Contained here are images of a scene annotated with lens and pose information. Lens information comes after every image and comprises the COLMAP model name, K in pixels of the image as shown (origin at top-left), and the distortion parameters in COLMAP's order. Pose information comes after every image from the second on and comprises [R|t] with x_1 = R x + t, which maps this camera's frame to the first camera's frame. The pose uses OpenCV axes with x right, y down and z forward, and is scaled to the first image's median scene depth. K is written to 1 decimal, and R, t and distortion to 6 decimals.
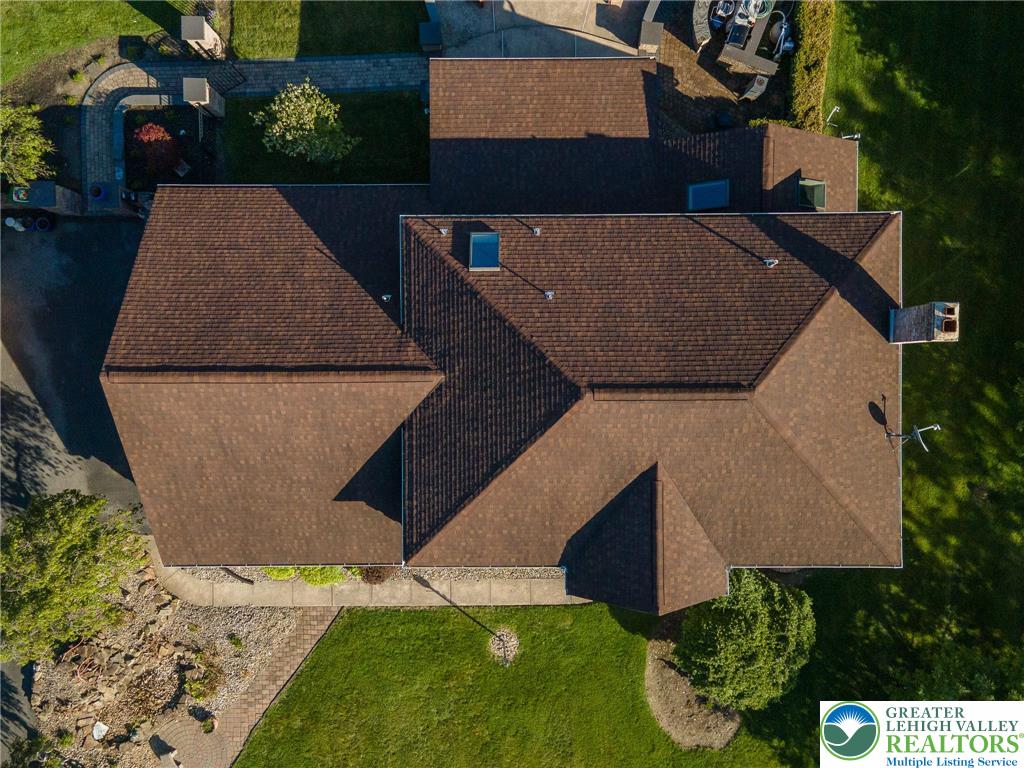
lens RADIAL K [[754.6, 0, 512.0], [0, 754.6, 384.0], [0, 0, 1]] dist [0.051399, -0.002119]
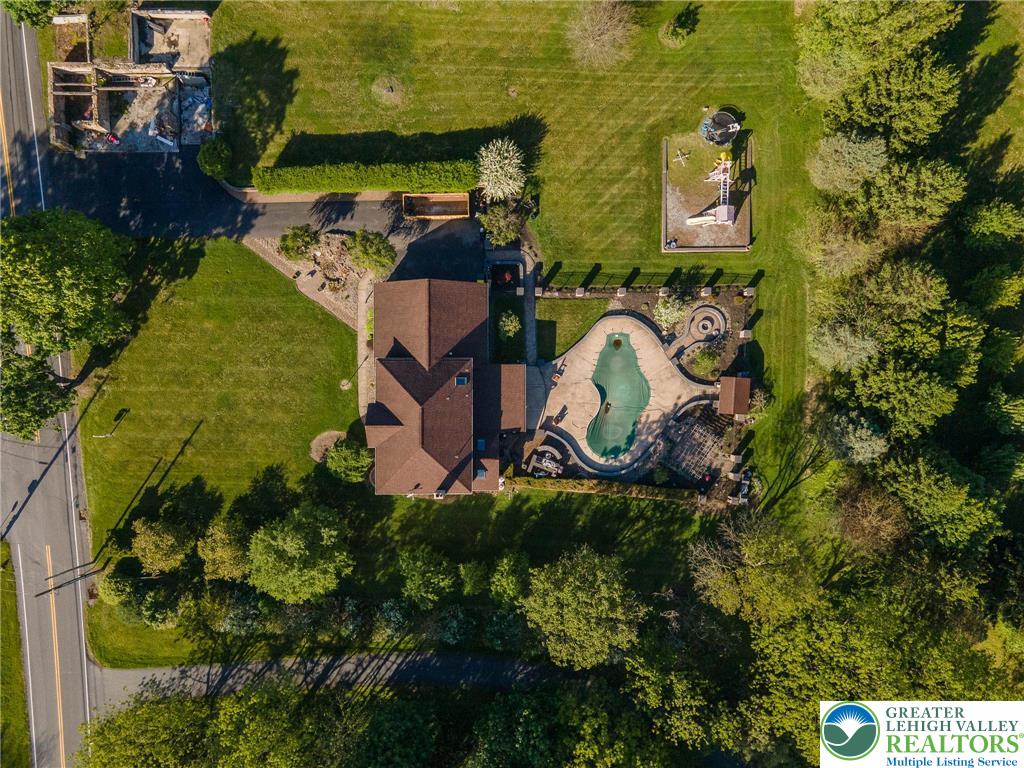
lens RADIAL K [[797.0, 0, 505.0], [0, 797.0, 400.2], [0, 0, 1]] dist [0.057643, 0.000160]
pose [[-0.004937, 0.999725, 0.022930, -0.026769], [-0.999927, -0.004683, -0.011097, -0.265392], [-0.010986, -0.022983, 0.999675, -2.232491]]
